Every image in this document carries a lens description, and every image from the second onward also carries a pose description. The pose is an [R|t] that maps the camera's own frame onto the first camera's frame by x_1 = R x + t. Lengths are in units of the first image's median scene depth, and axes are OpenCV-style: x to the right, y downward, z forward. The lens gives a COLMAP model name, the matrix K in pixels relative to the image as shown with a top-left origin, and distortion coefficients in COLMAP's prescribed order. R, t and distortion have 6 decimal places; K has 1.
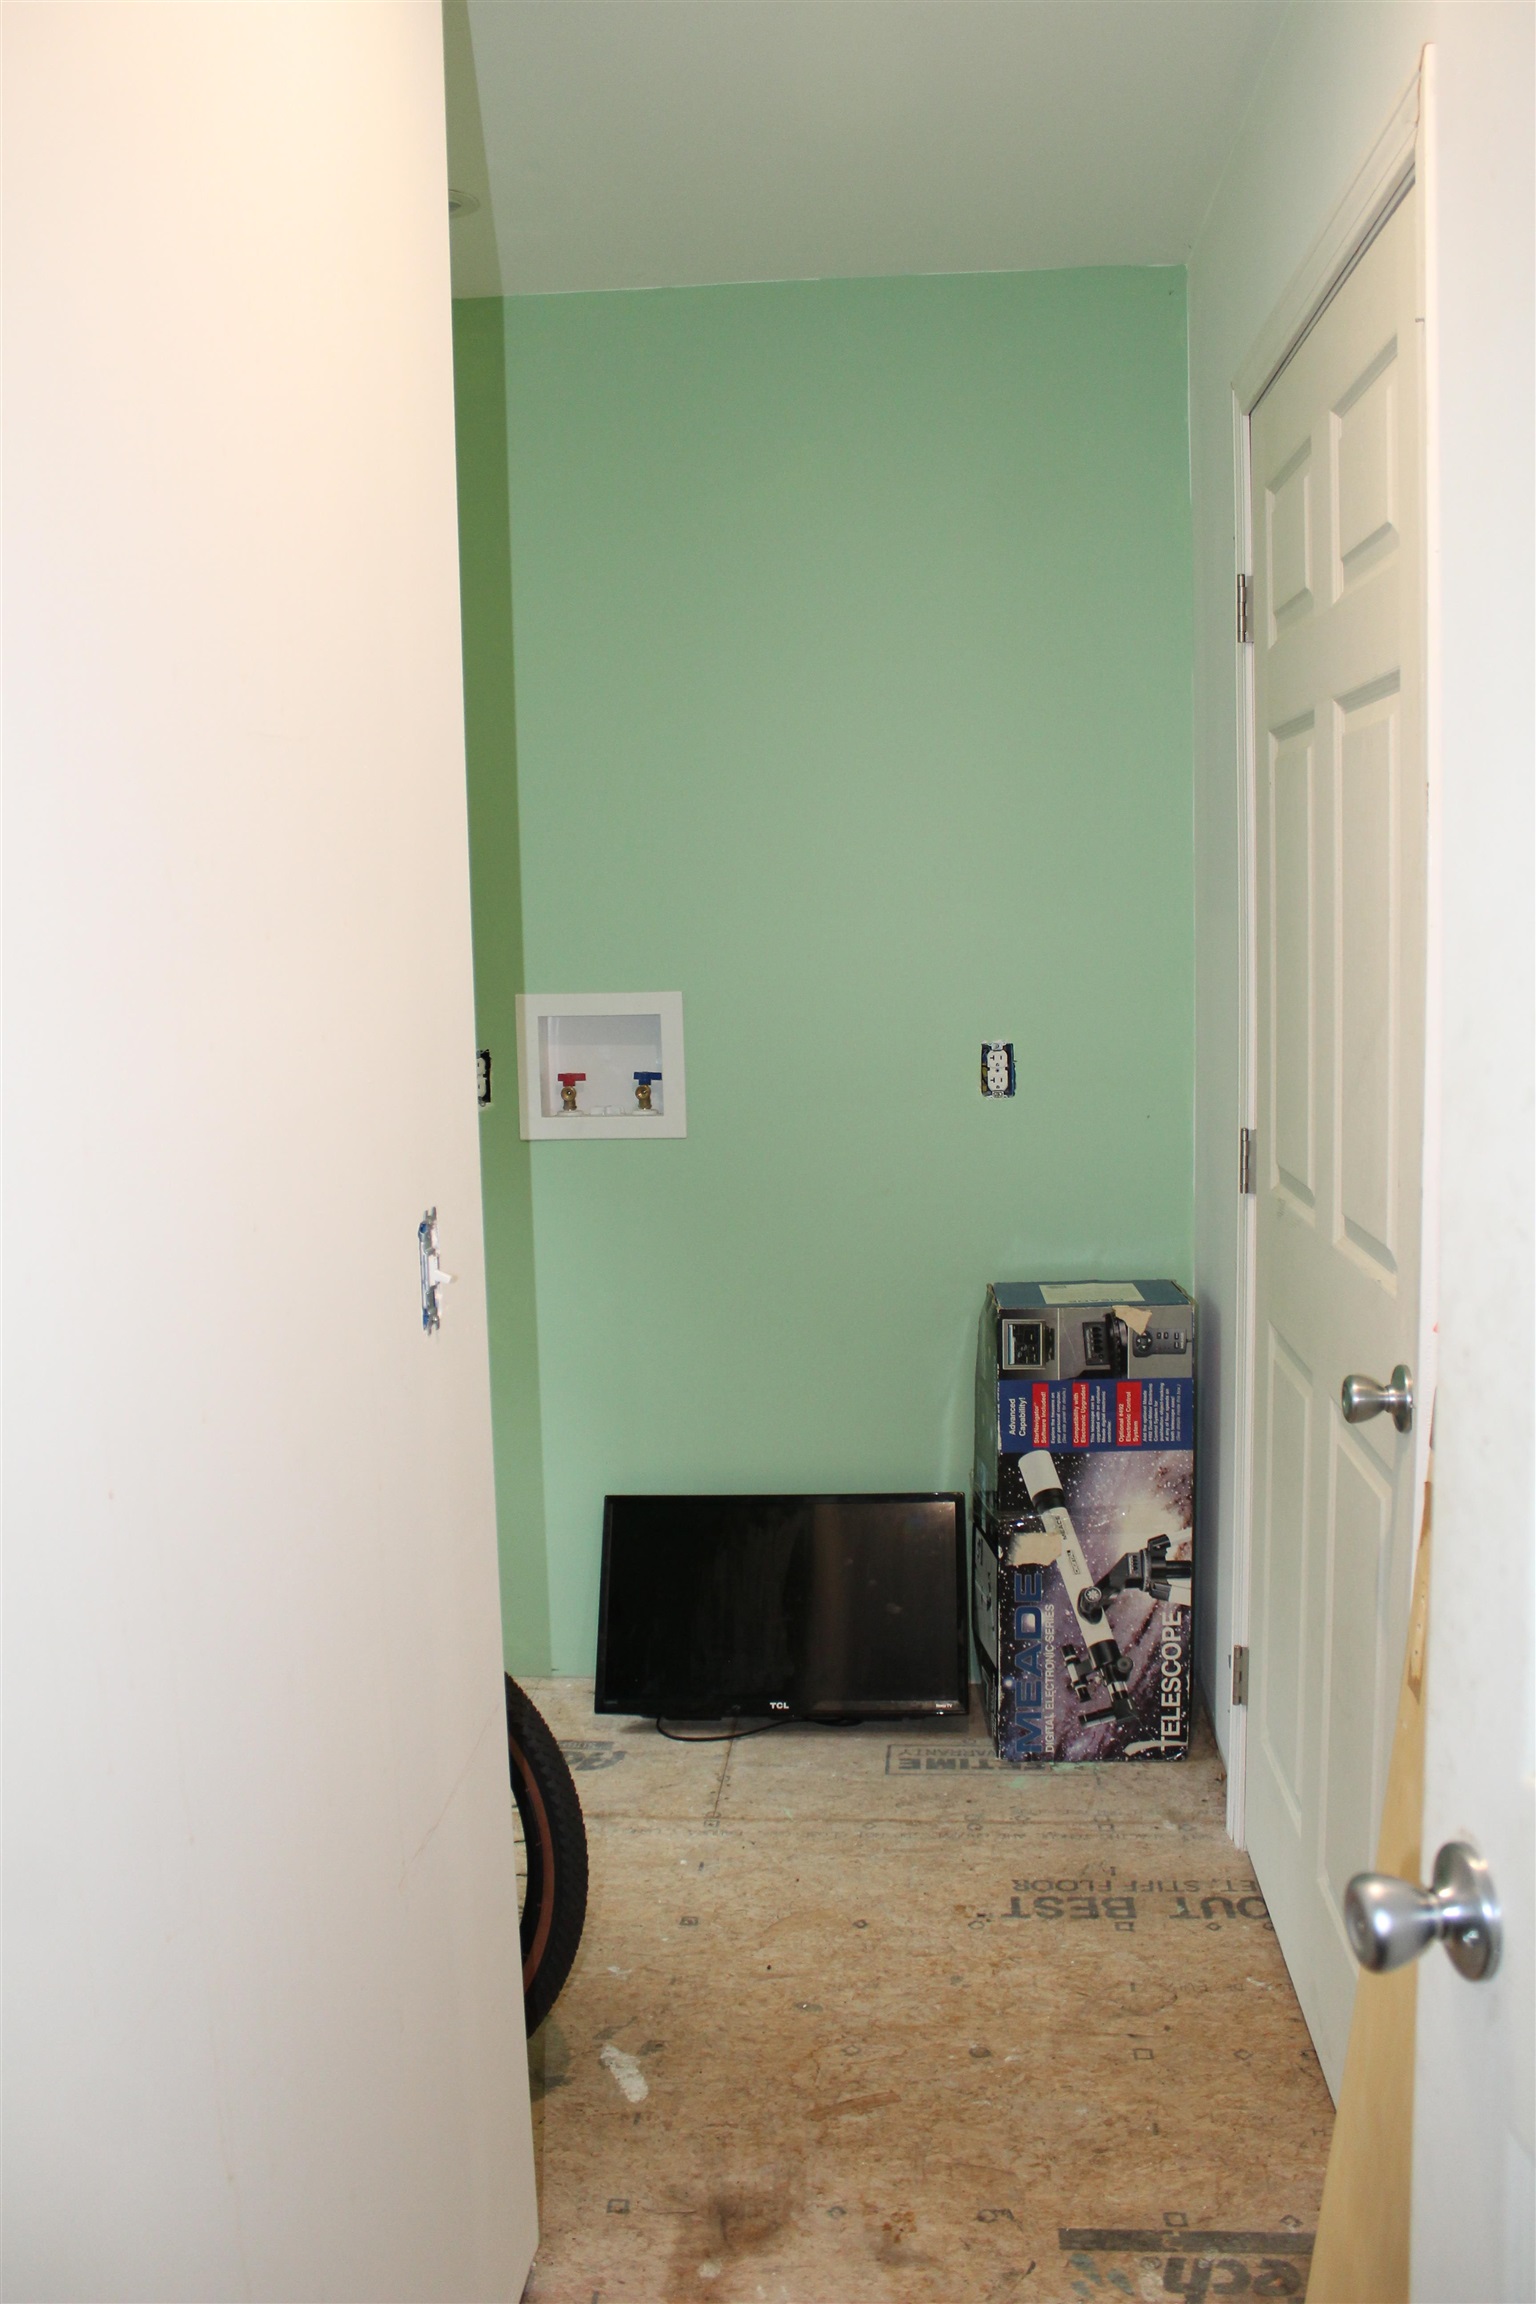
lens RADIAL K [[1955.8, 0, 768.4], [0, 1955.8, 1150.2], [0, 0, 1]] dist [-0.147367, 0.140524]
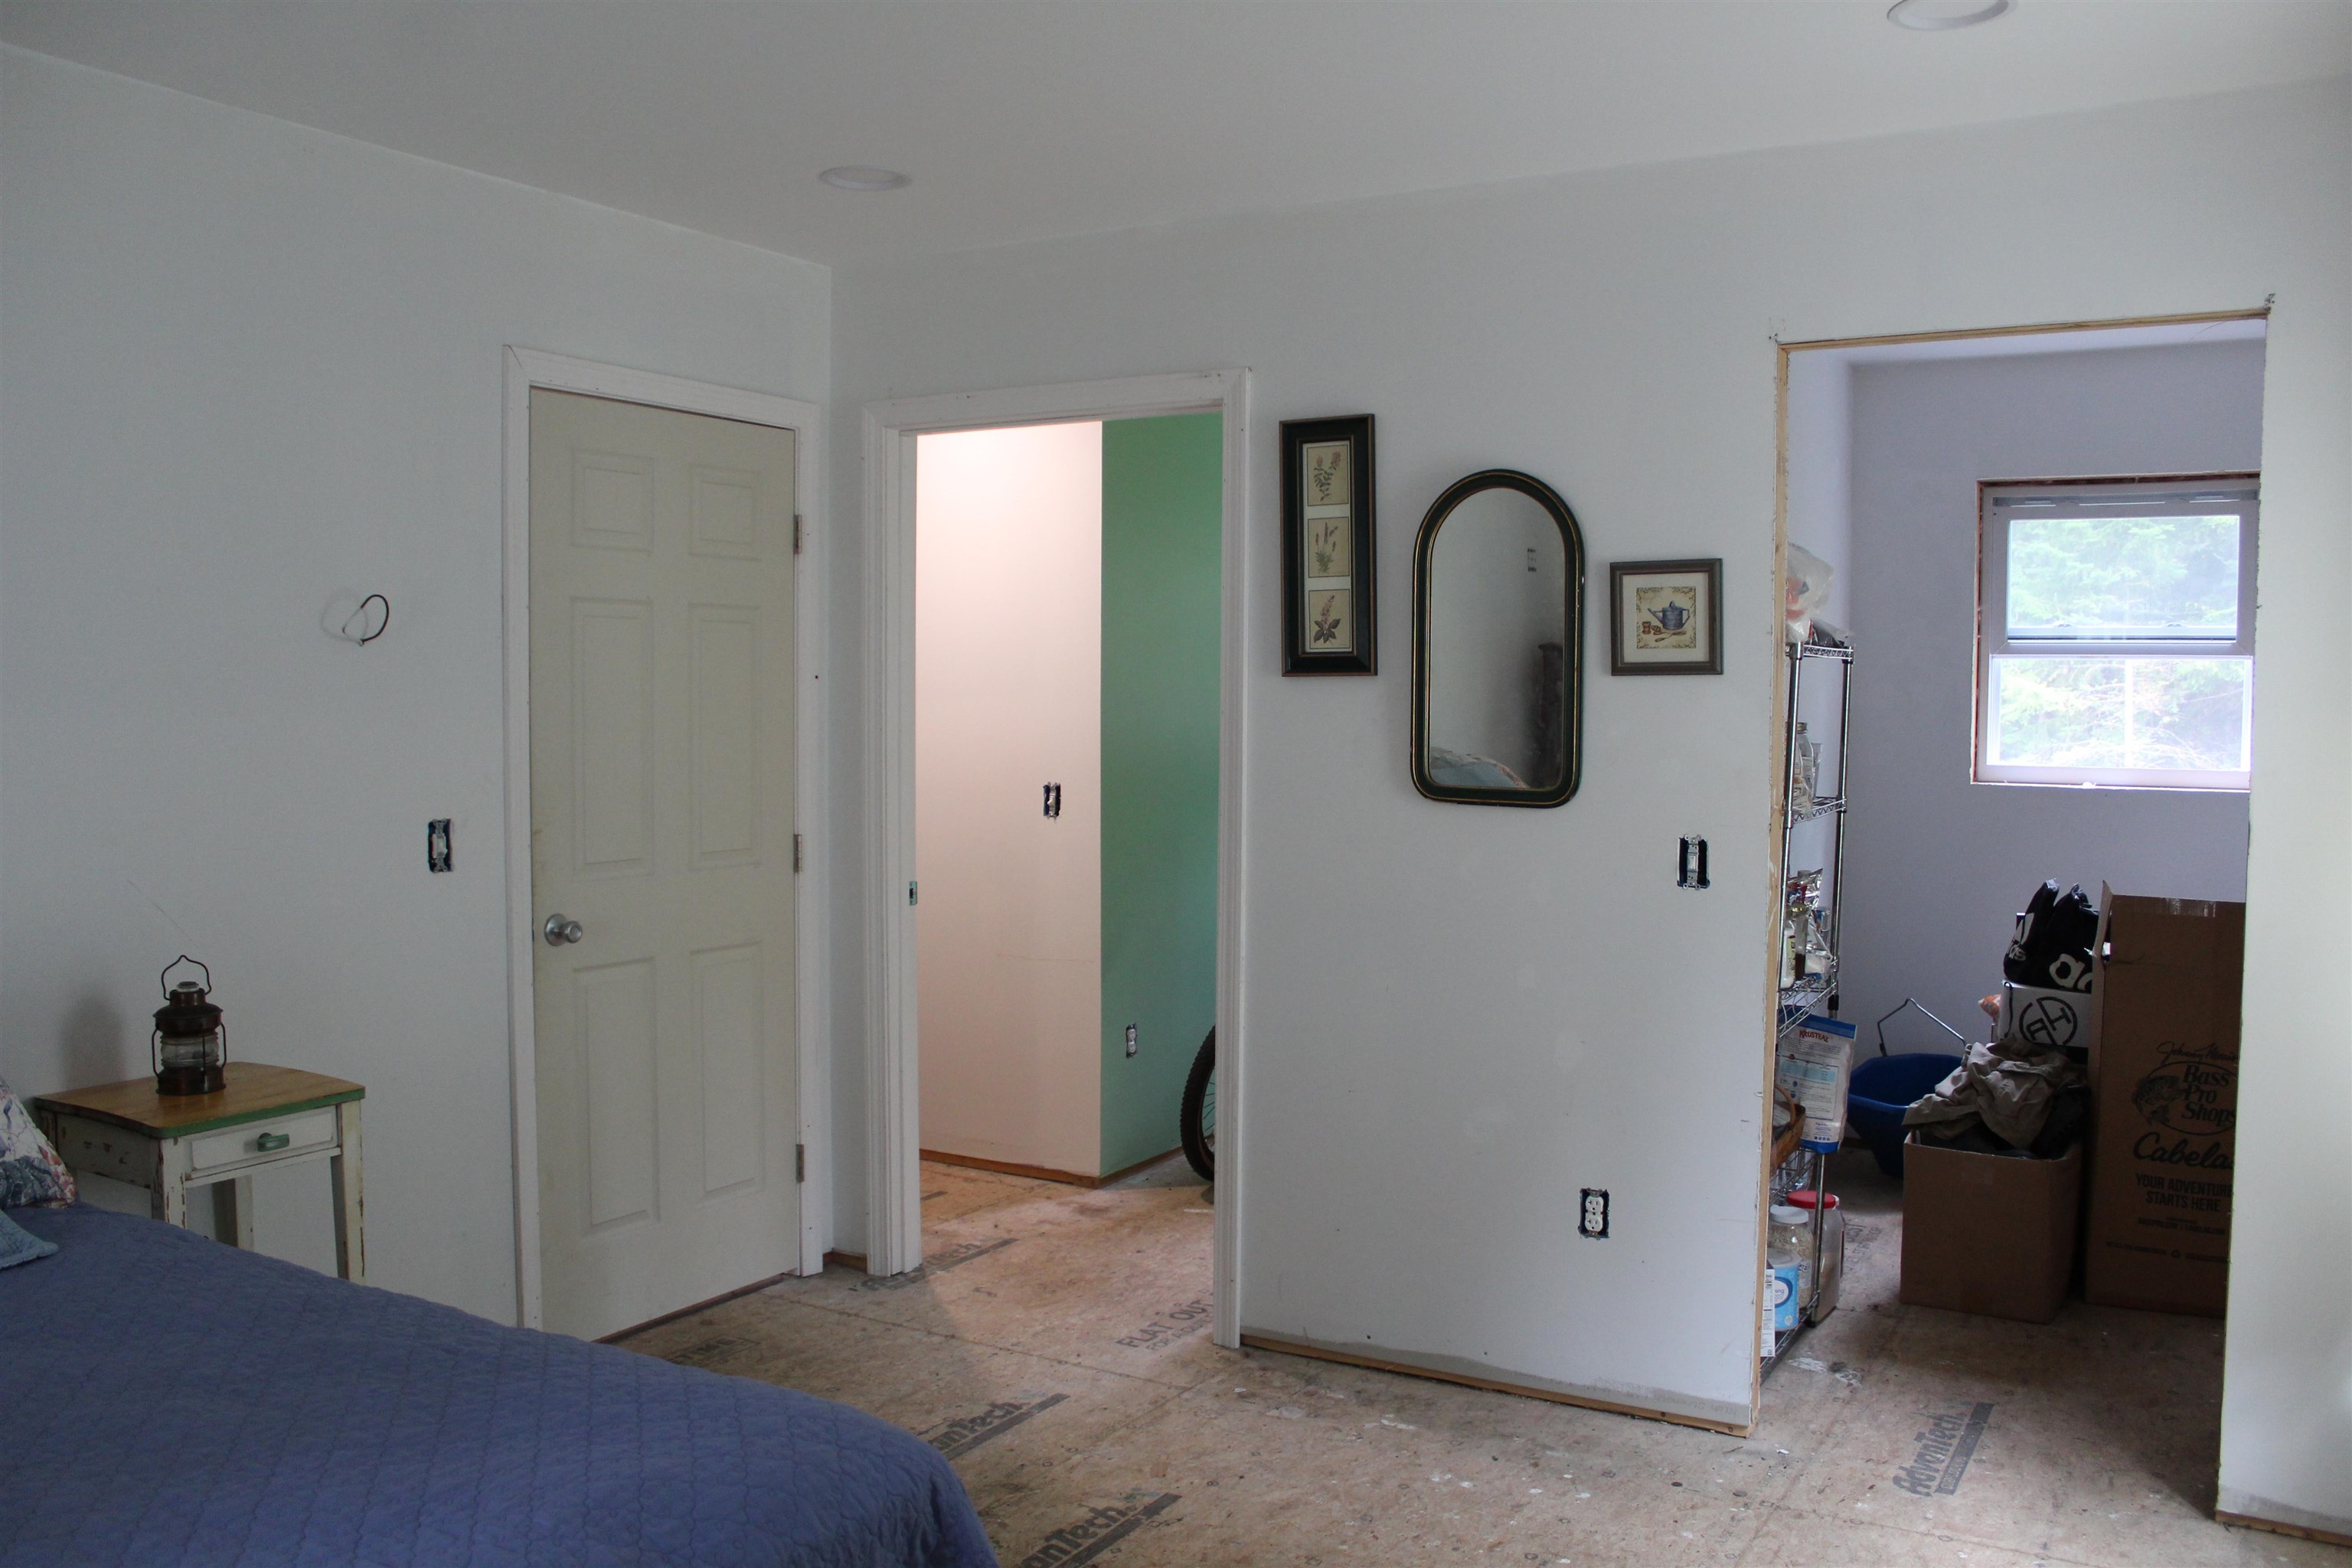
lens RADIAL K [[1996.5, 0, 1173.9], [0, 1996.5, 774.5], [0, 0, 1]] dist [-0.147367, 0.140524]
pose [[-0.443465, 0.064531, -0.893965, 2.322496], [-0.109119, 0.986098, 0.125312, -0.366841], [0.889624, 0.153120, -0.430259, 2.190205]]
